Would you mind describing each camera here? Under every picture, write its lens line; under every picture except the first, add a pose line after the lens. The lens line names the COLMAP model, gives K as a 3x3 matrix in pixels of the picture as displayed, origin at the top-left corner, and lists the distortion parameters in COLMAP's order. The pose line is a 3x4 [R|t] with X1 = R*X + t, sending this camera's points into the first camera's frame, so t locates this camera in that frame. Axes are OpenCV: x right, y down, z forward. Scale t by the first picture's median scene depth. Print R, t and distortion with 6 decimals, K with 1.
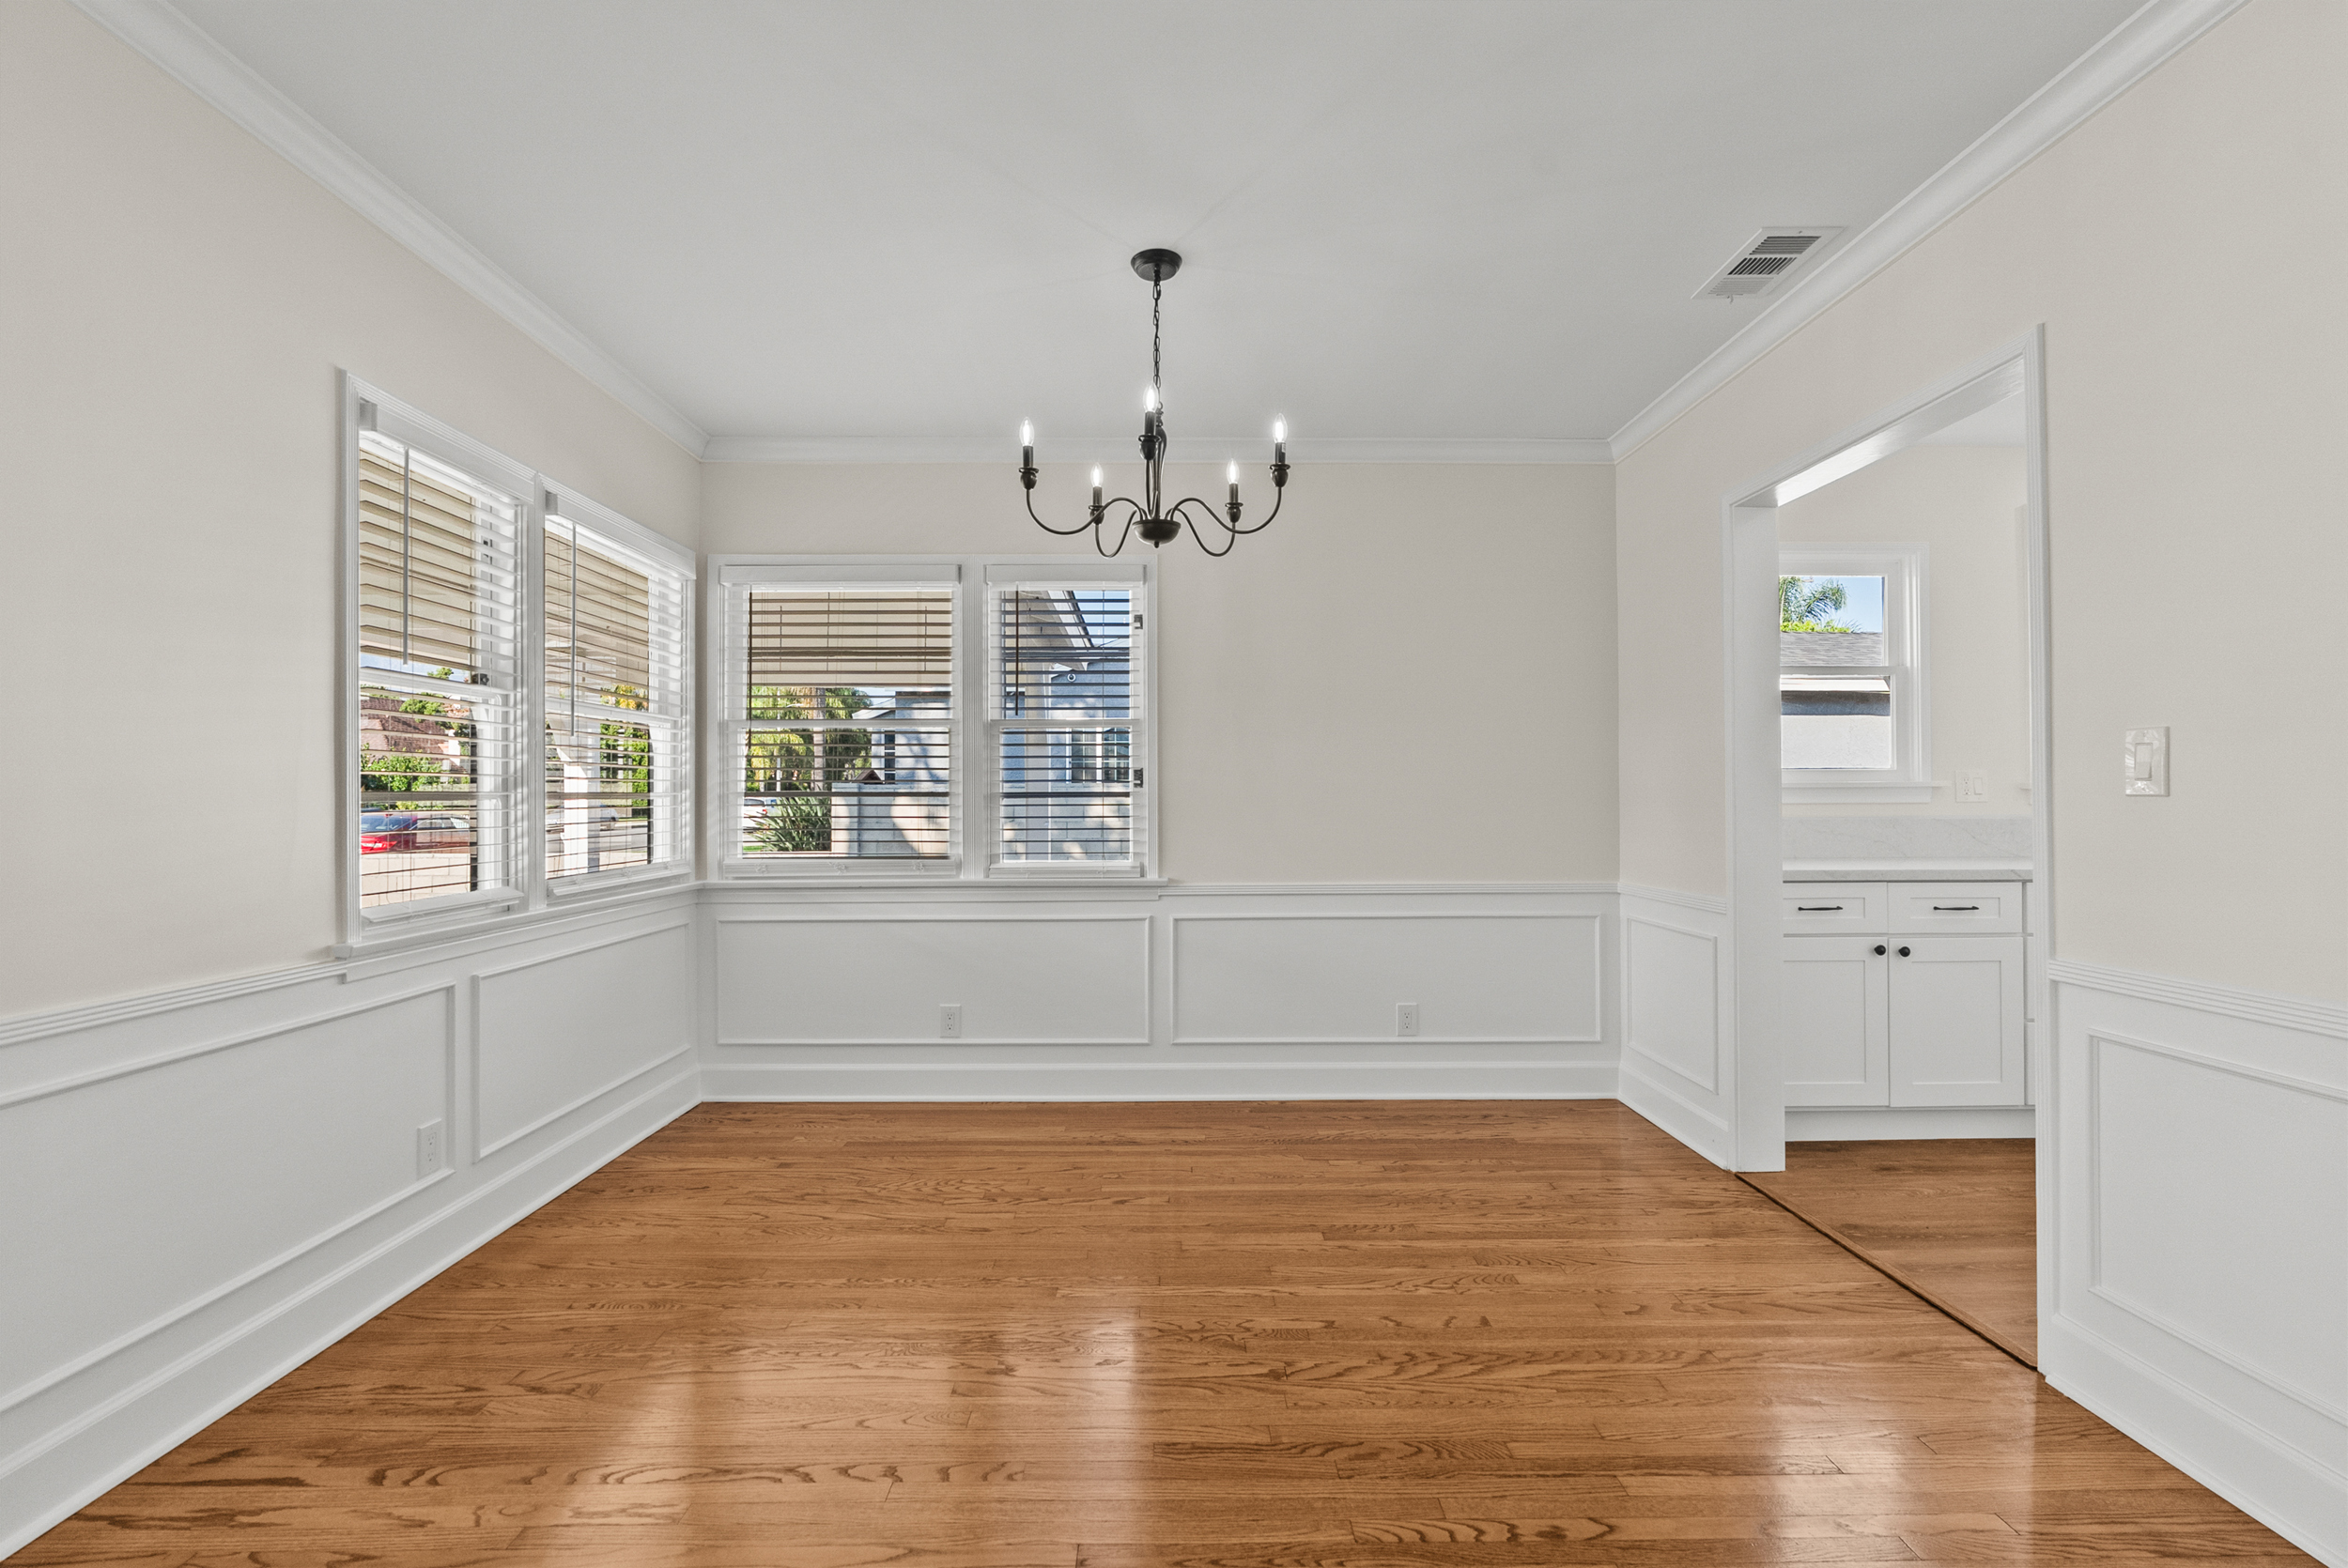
lens RADIAL K [[1057.3, 0, 1173.4], [0, 1057.3, 786.2], [0, 0, 1]] dist [-0.000536, -0.000183]
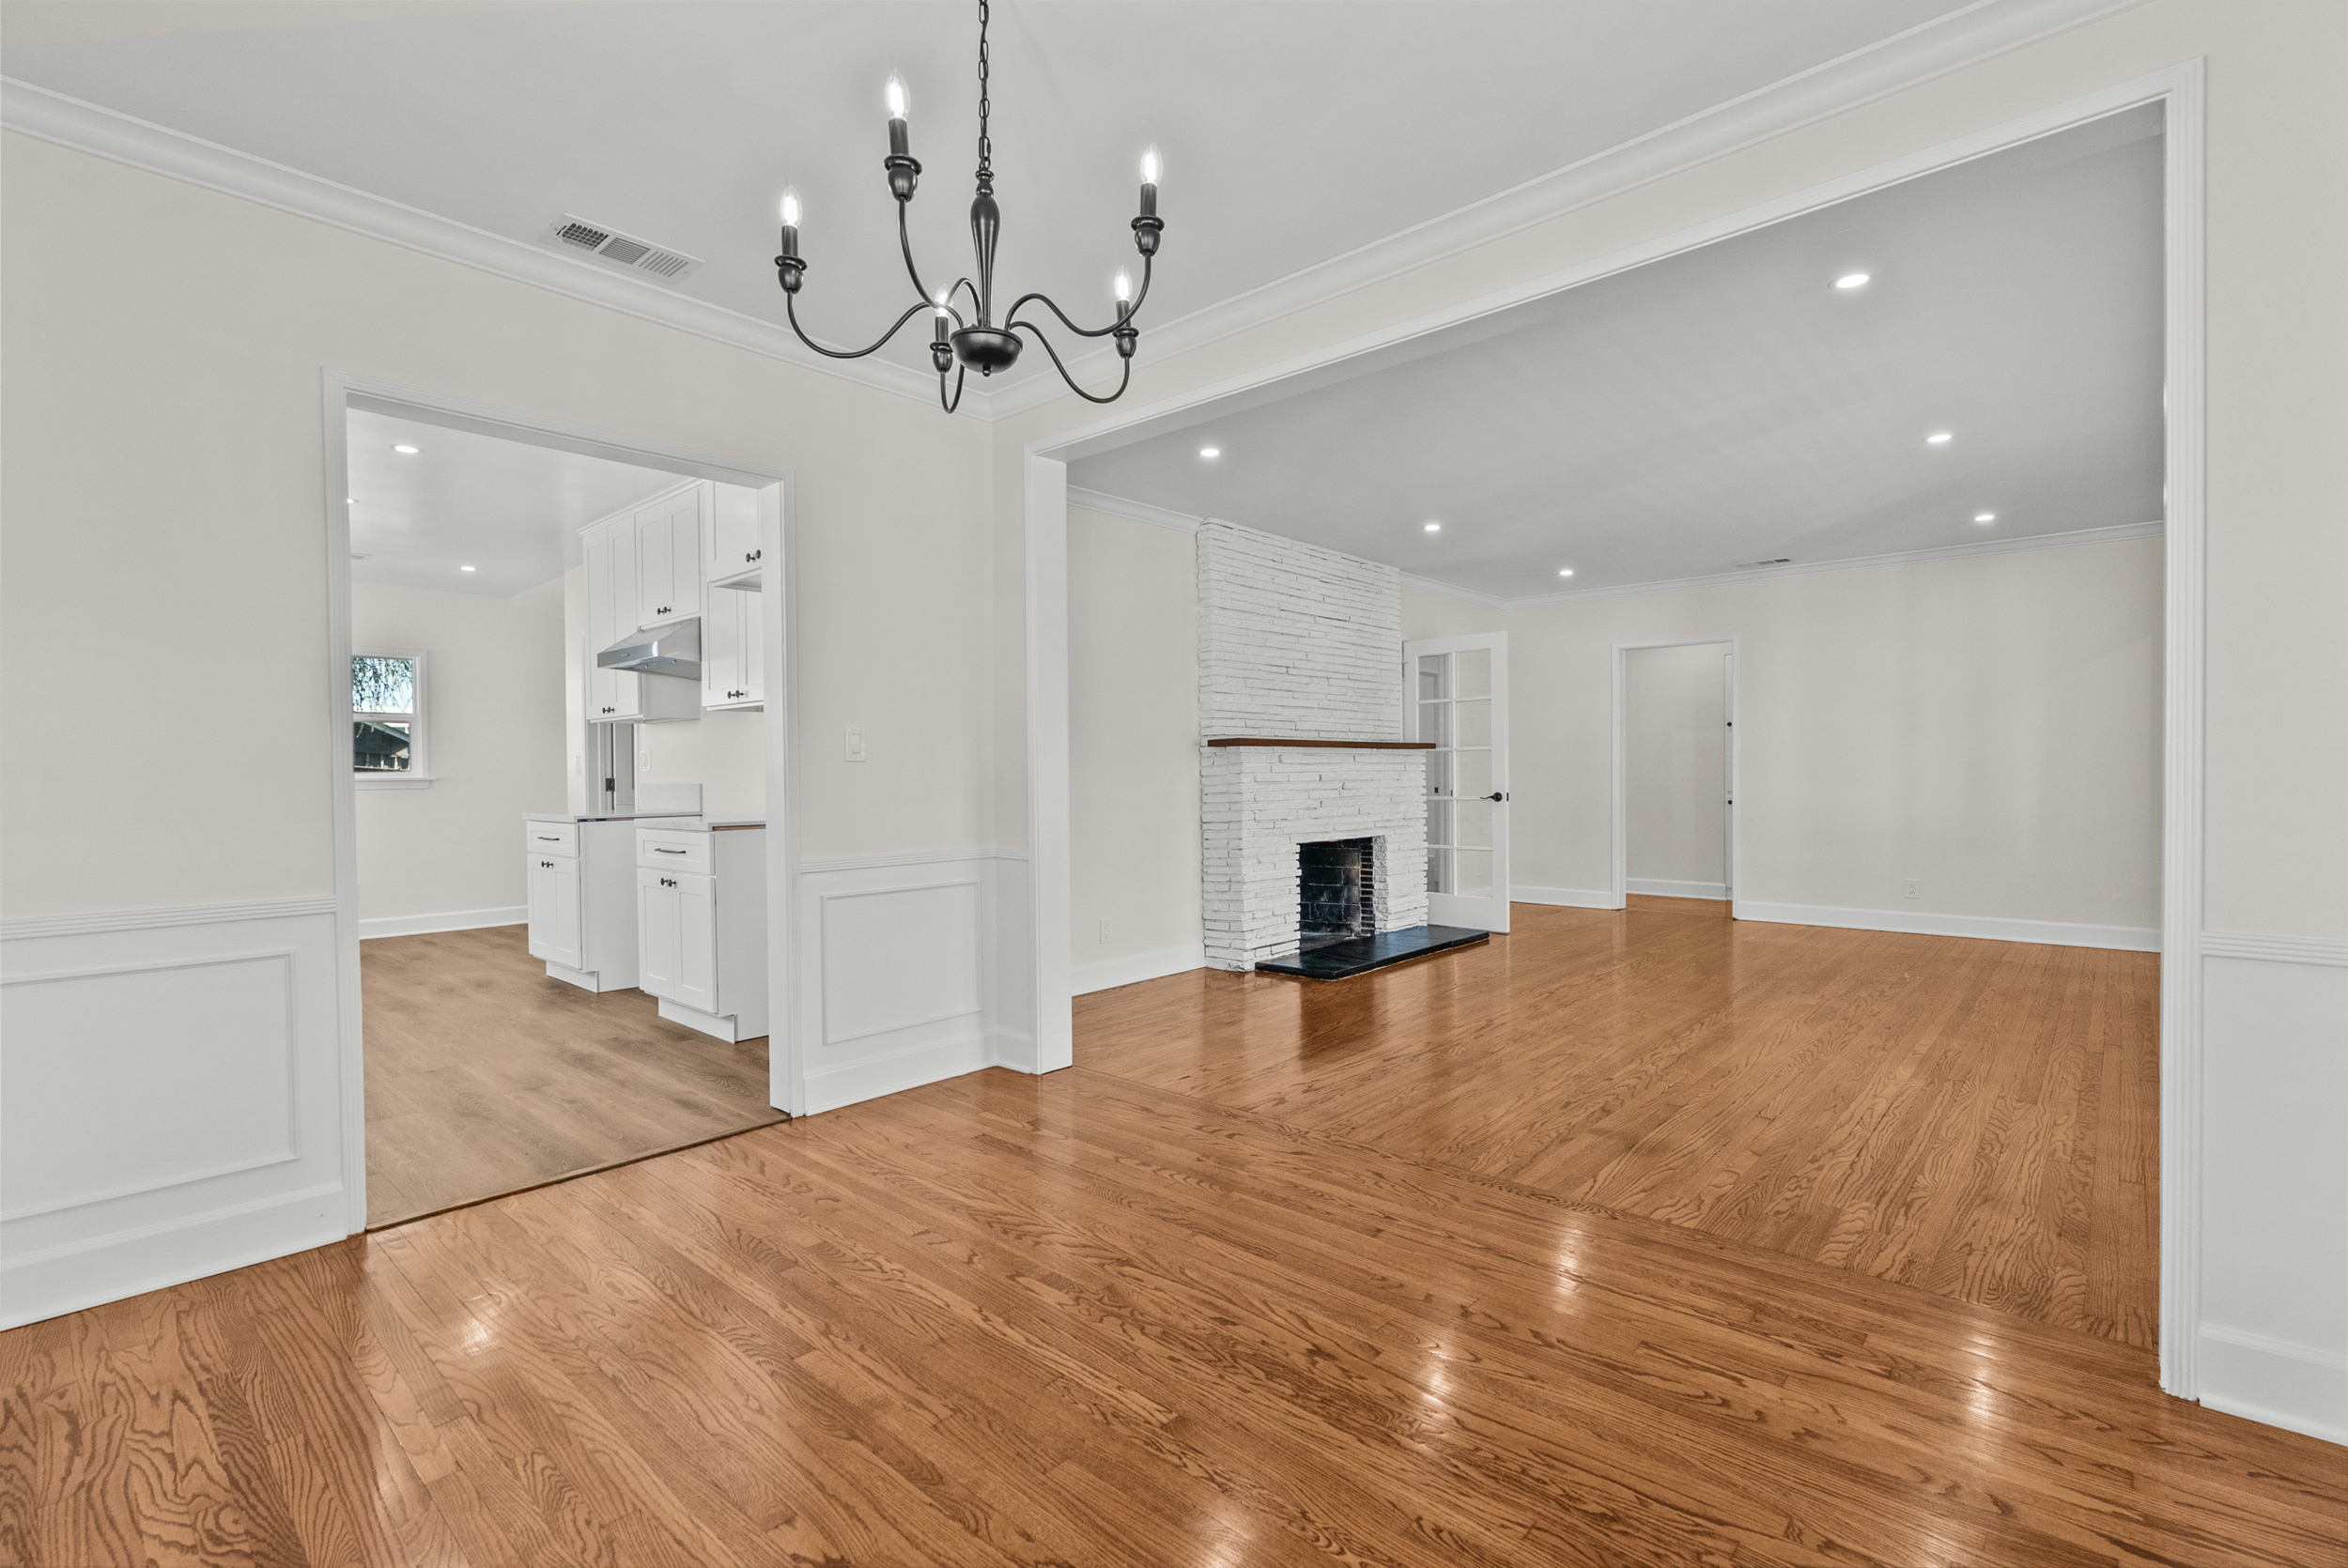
lens RADIAL K [[1057.3, 0, 1181.4], [0, 1057.3, 776.1], [0, 0, 1]] dist [-0.000536, -0.000183]
pose [[-0.735941, 0.007020, 0.677010, -0.501283], [0.002905, 0.999970, -0.007211, 0.029533], [-0.677040, -0.003340, -0.735939, 1.249198]]
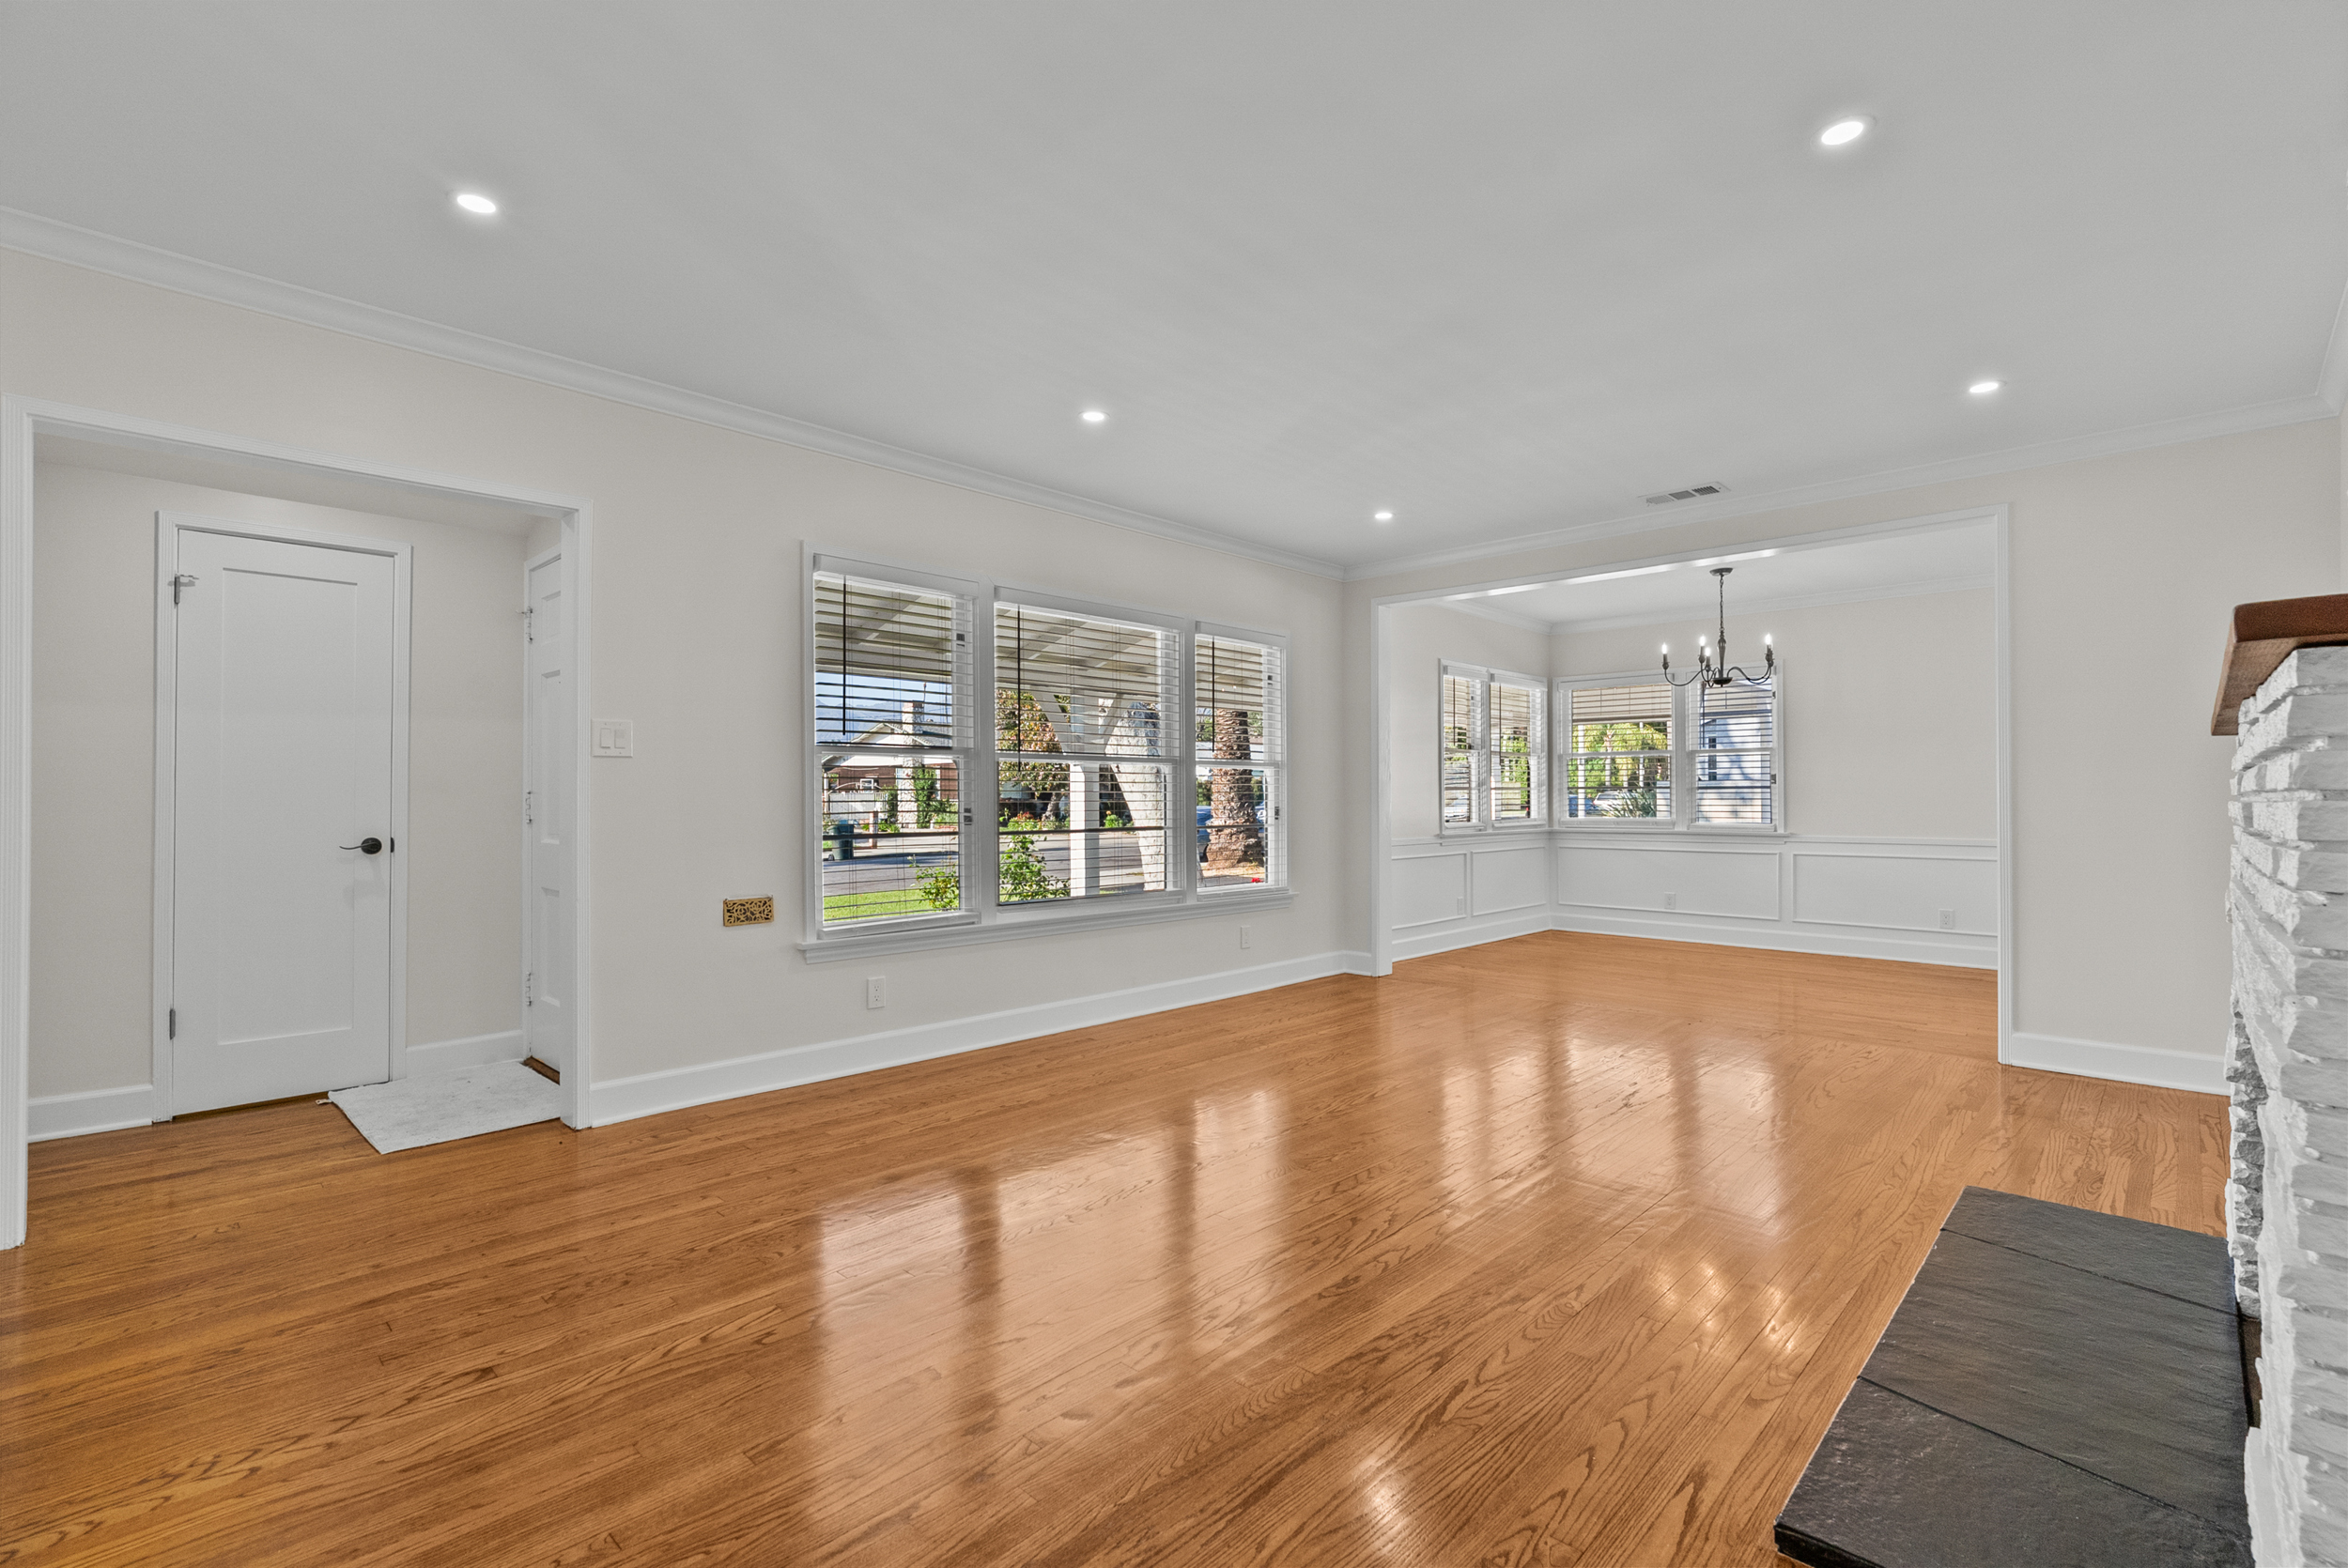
lens RADIAL K [[1057.3, 0, 1182.2], [0, 1057.3, 792.7], [0, 0, 1]] dist [-0.000536, -0.000183]
pose [[0.716183, 0.000463, -0.697912, 0.699892], [0.006396, 0.999953, 0.007226, -0.005018], [0.697883, -0.009639, 0.716147, -1.438411]]
